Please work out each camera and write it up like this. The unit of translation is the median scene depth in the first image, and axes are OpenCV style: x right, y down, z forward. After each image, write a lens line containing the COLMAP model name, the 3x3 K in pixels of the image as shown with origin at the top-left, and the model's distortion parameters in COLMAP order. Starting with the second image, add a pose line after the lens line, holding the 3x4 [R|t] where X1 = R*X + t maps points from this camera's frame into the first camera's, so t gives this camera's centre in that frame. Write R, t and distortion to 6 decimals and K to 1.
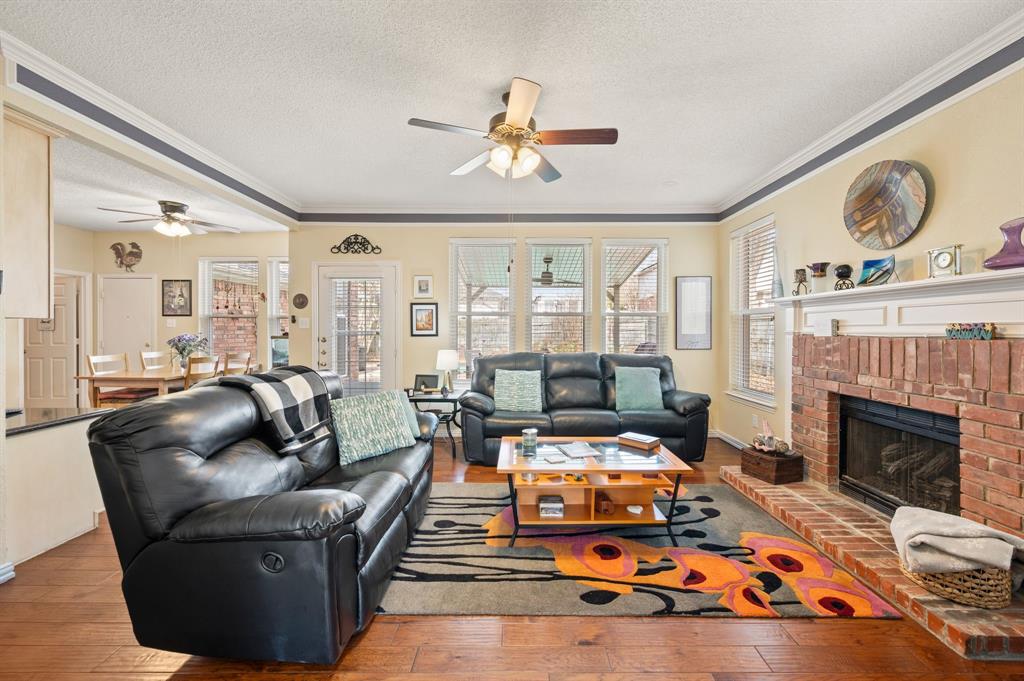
lens RADIAL K [[408.0, 0, 516.5], [0, 408.0, 329.3], [0, 0, 1]] dist [0.000218, -0.000042]
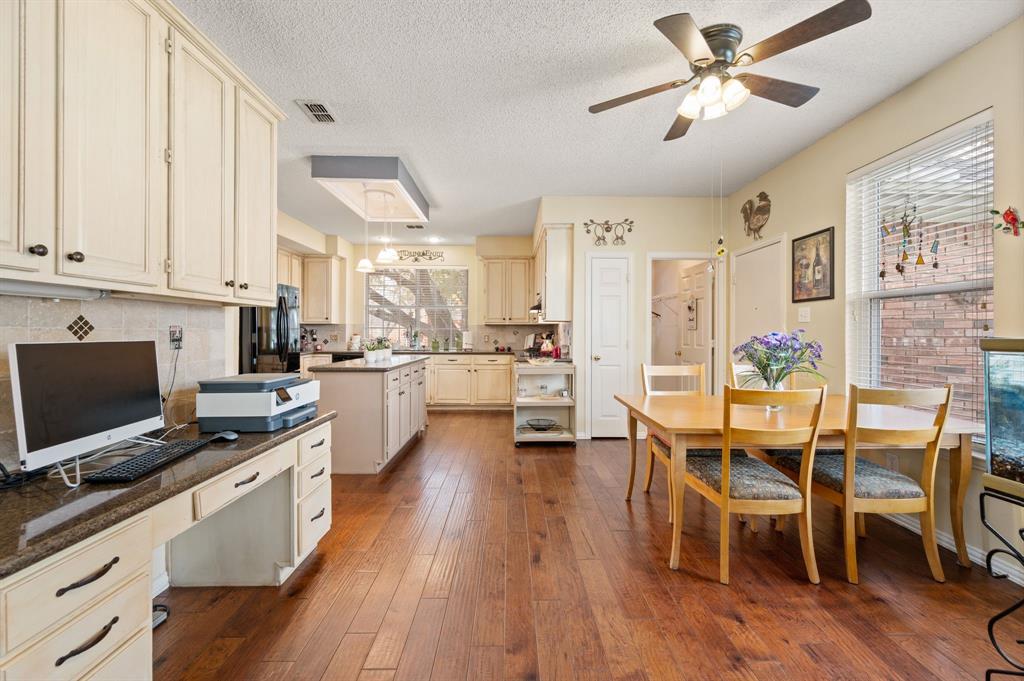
lens RADIAL K [[408.0, 0, 516.5], [0, 408.0, 329.3], [0, 0, 1]] dist [0.000218, -0.000042]
pose [[0.015934, -0.008505, -0.999837, -0.631748], [-0.004004, 0.999955, -0.008570, 0.023593], [0.999865, 0.004140, 0.015899, 1.264595]]
